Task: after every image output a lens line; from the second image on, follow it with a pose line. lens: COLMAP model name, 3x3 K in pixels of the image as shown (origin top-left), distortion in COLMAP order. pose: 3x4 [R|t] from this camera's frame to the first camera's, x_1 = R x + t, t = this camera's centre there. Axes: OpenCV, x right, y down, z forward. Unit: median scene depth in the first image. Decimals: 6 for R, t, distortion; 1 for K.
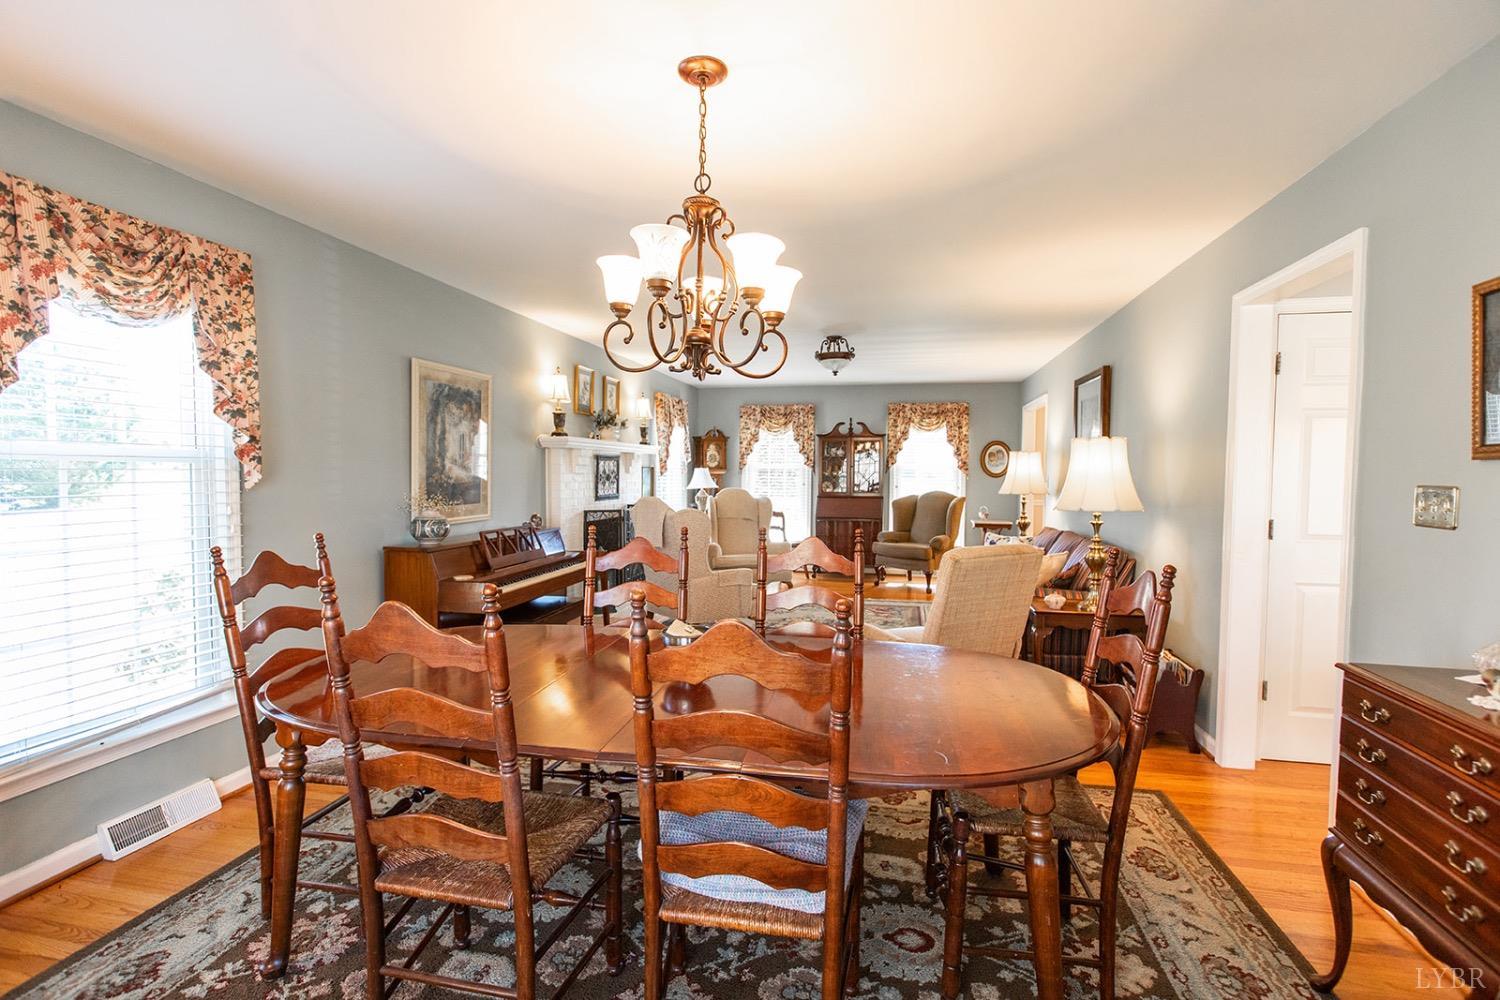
lens RADIAL K [[692.7, 0, 749.3], [0, 692.7, 503.9], [0, 0, 1]] dist [-0.001464, -0.001221]
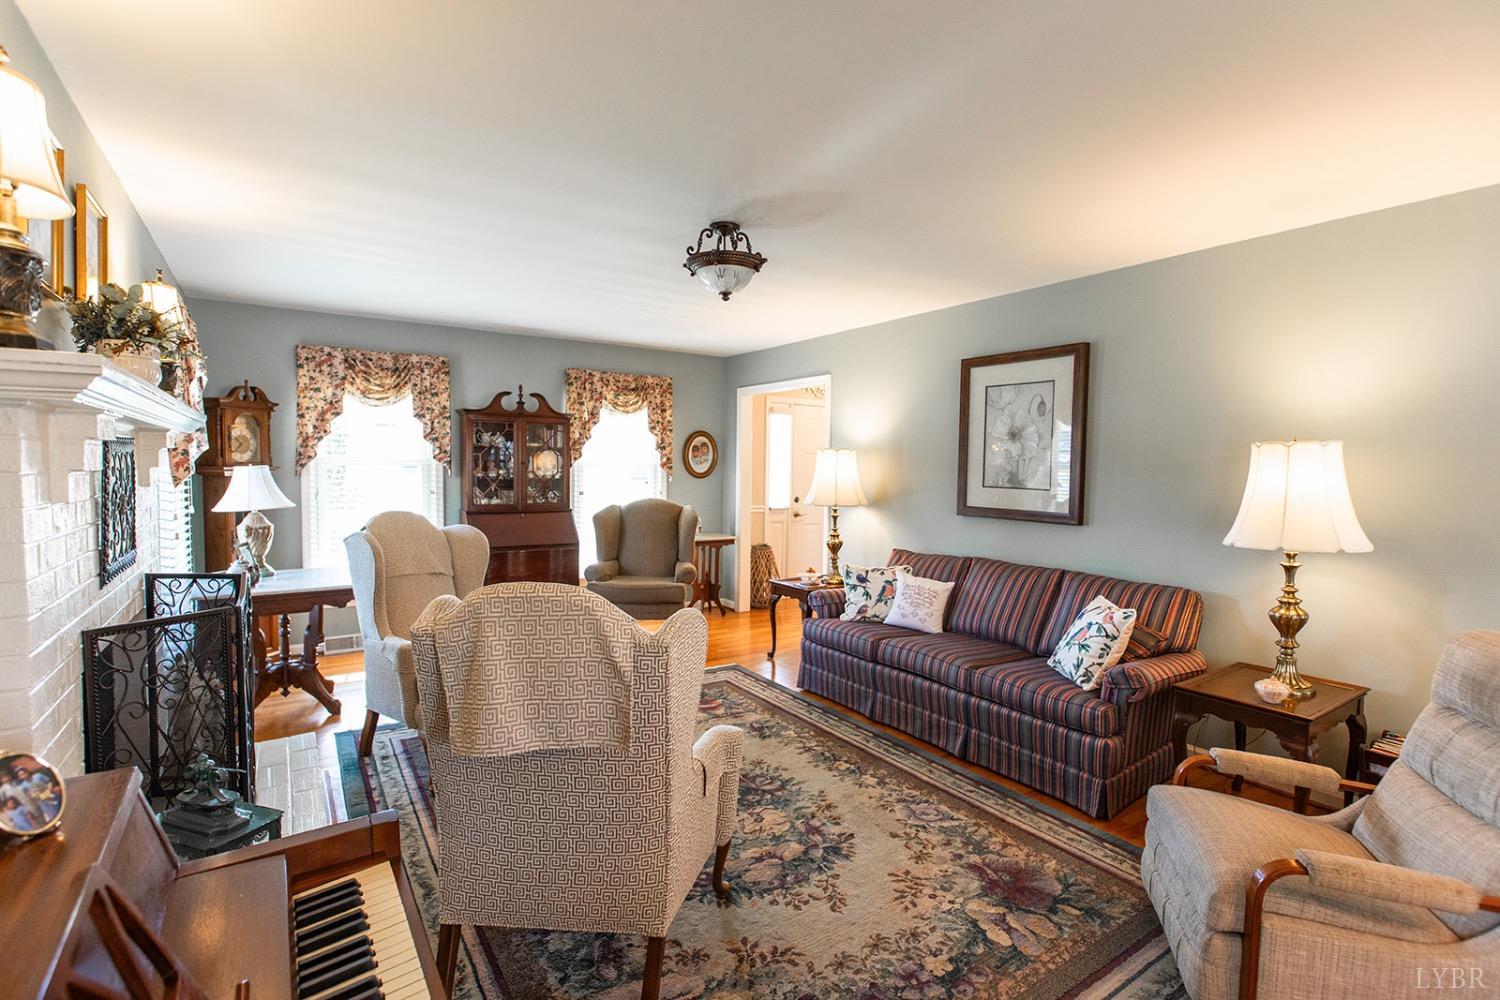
lens RADIAL K [[692.7, 0, 746.2], [0, 692.7, 501.6], [0, 0, 1]] dist [-0.001464, -0.001221]
pose [[0.703276, -0.035486, 0.710031, -0.158830], [0.022024, 0.999362, 0.028133, -0.032186], [-0.710576, -0.004148, 0.703609, 0.412569]]
